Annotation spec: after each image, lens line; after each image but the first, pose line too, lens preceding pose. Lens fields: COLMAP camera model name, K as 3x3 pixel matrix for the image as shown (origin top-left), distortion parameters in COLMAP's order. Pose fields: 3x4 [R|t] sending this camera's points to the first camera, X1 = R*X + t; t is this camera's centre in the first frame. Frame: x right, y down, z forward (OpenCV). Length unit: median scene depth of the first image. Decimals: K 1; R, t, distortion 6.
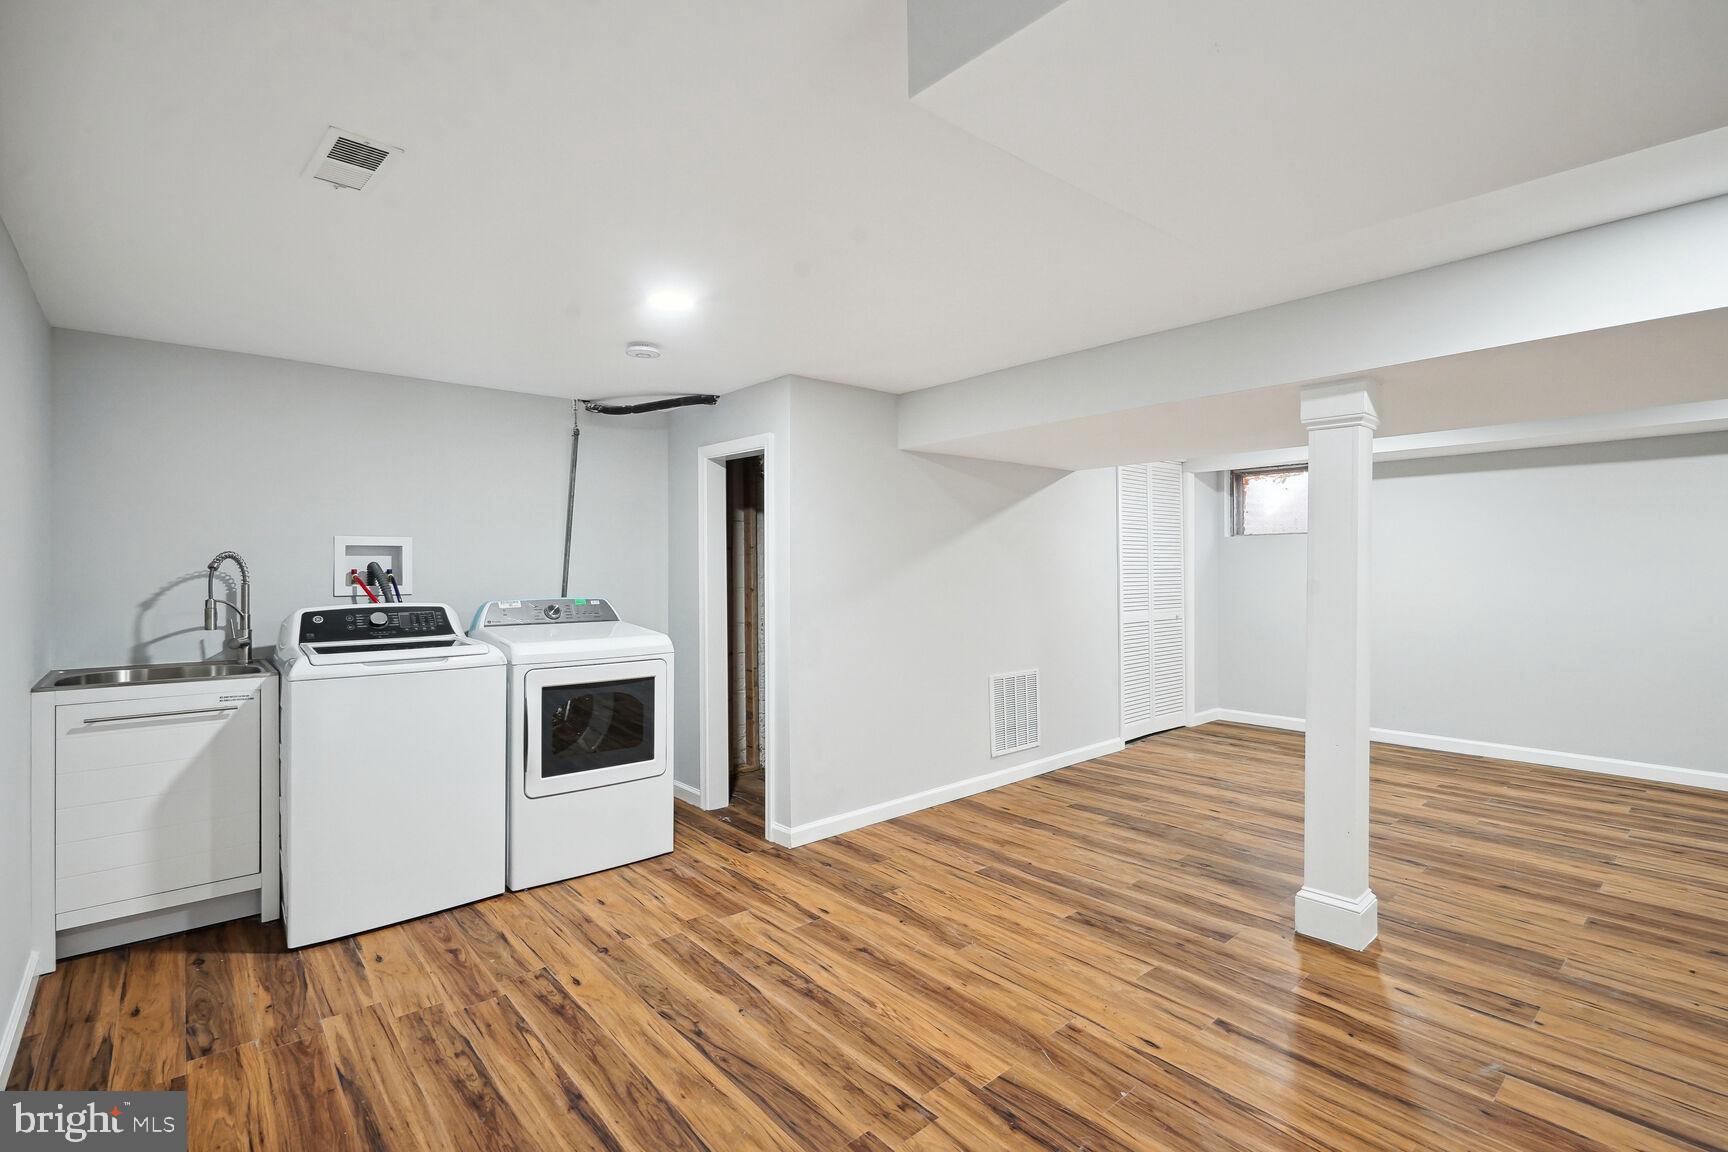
lens RADIAL K [[795.9, 0, 866.1], [0, 795.9, 570.7], [0, 0, 1]] dist [0.003825, 0.000441]
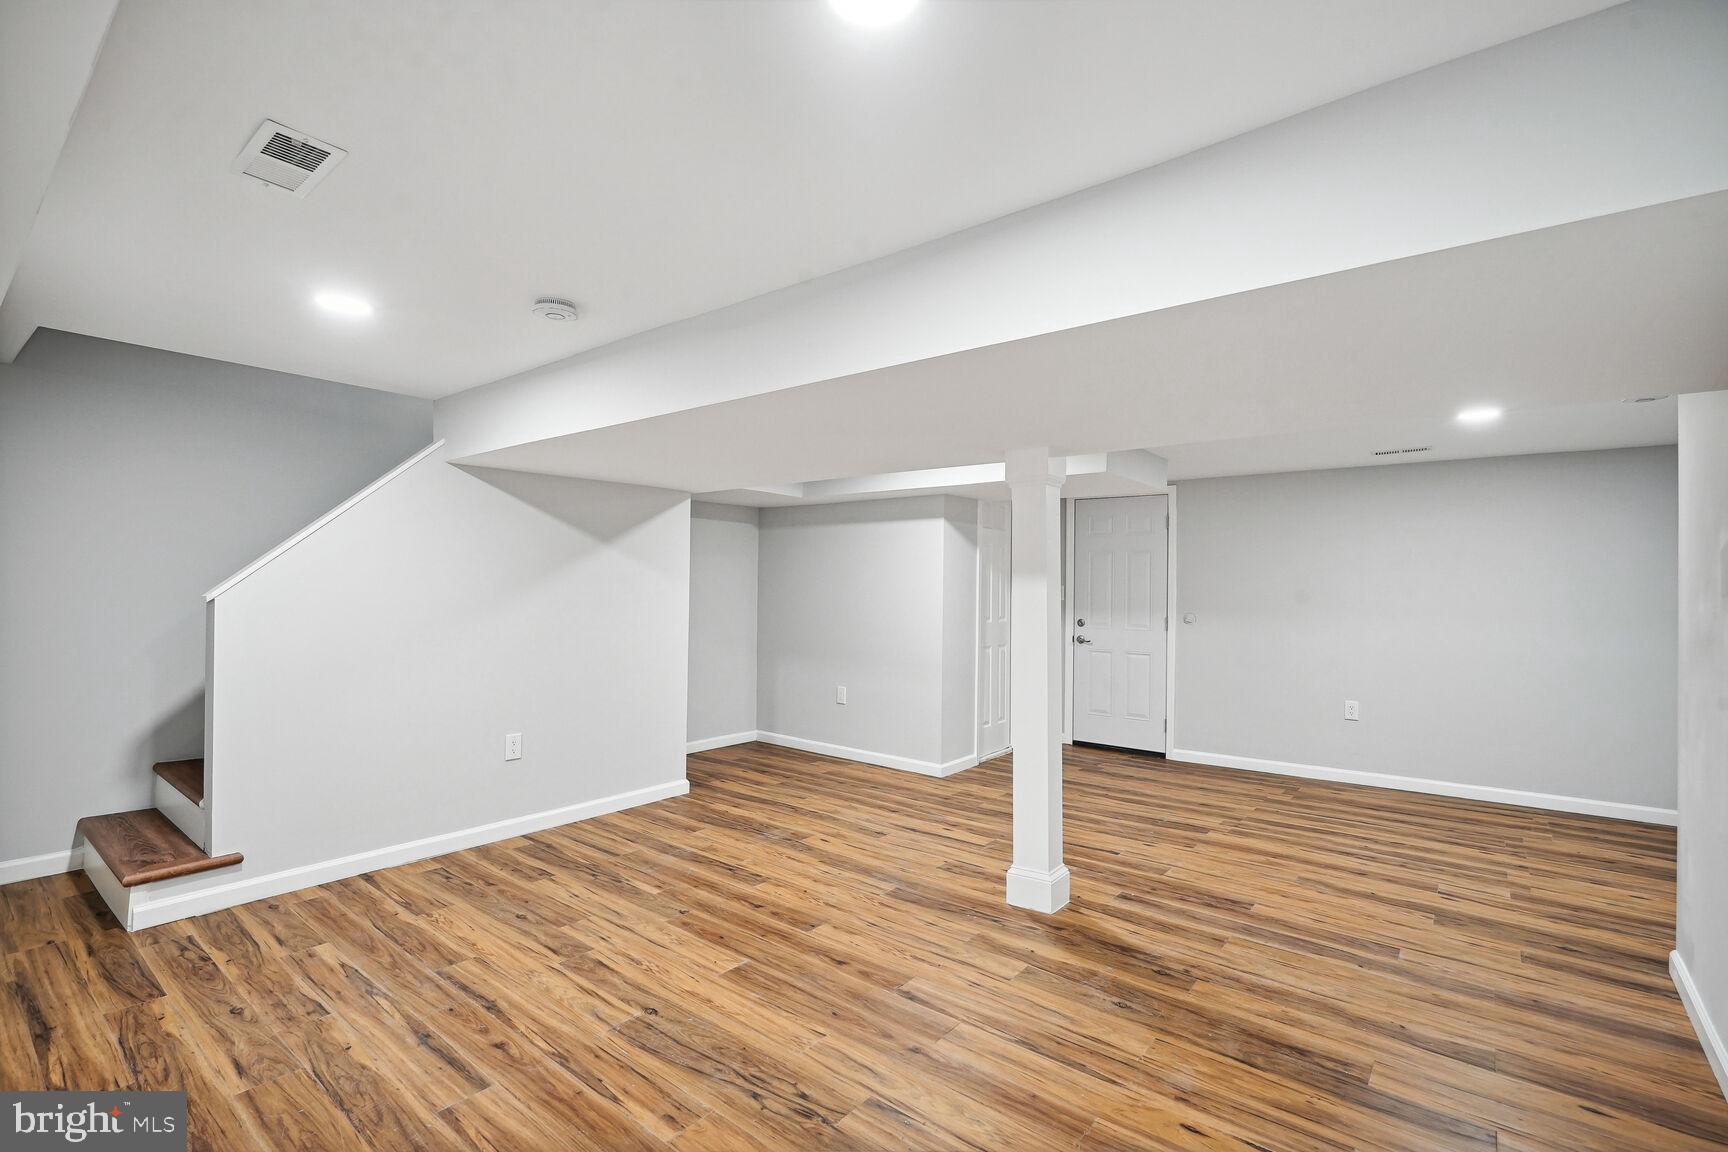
lens RADIAL K [[795.9, 0, 860.0], [0, 795.9, 578.7], [0, 0, 1]] dist [0.003825, 0.000441]
pose [[-0.984059, -0.005859, -0.177744, 1.019876], [-0.005632, 0.999983, -0.001781, -0.030553], [0.177751, -0.000752, -0.984075, 2.034906]]
